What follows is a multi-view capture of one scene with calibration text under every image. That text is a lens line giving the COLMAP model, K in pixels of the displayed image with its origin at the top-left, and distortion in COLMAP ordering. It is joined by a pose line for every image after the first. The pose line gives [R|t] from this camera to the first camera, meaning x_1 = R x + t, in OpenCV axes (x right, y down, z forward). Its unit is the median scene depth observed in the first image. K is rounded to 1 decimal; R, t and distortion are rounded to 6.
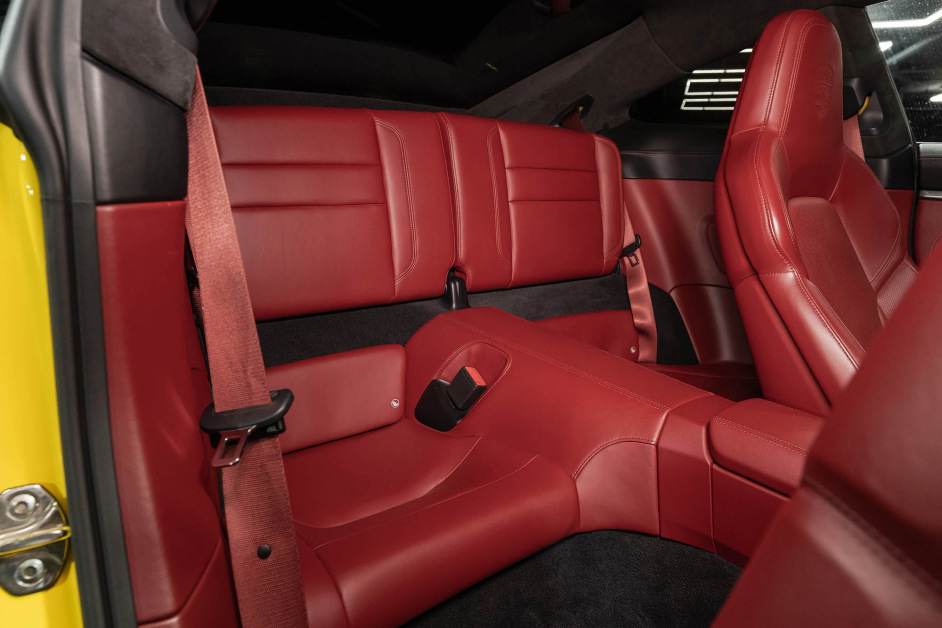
lens RADIAL K [[655.9, 0, 471.4], [0, 655.9, 328.9], [0, 0, 1]] dist [-0.002492, -0.000841]
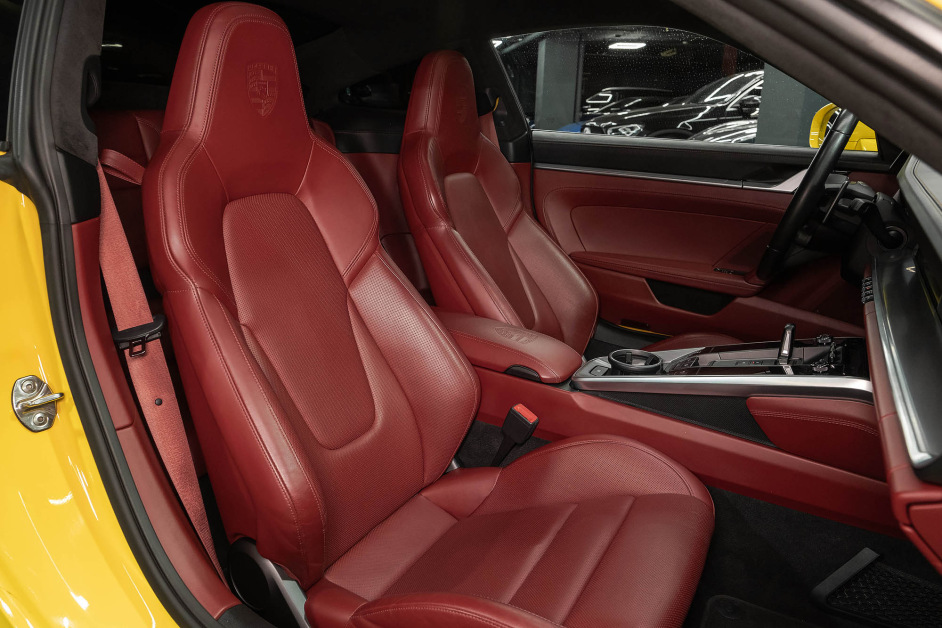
lens RADIAL K [[736.8, 0, 471.0], [0, 736.8, 314.0], [0, 0, 1]] dist [-0.072927, -0.000188]
pose [[0.925594, -0.091802, 0.367218, -0.096058], [0.071142, 0.995046, 0.069436, 0.005087], [-0.371773, -0.038145, 0.927540, -0.516016]]
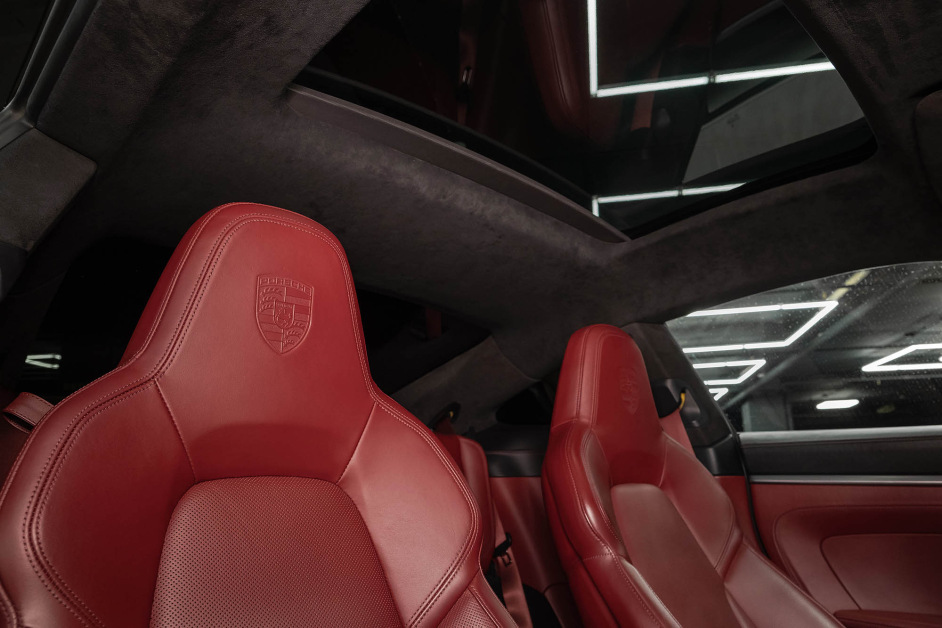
lens RADIAL K [[655.9, 0, 471.4], [0, 655.9, 328.9], [0, 0, 1]] dist [-0.002492, -0.000841]
pose [[0.996189, -0.013535, 0.086163, 0.144345], [0.051383, 0.889332, -0.454366, 0.038533], [-0.070477, 0.457062, 0.886638, -0.026285]]
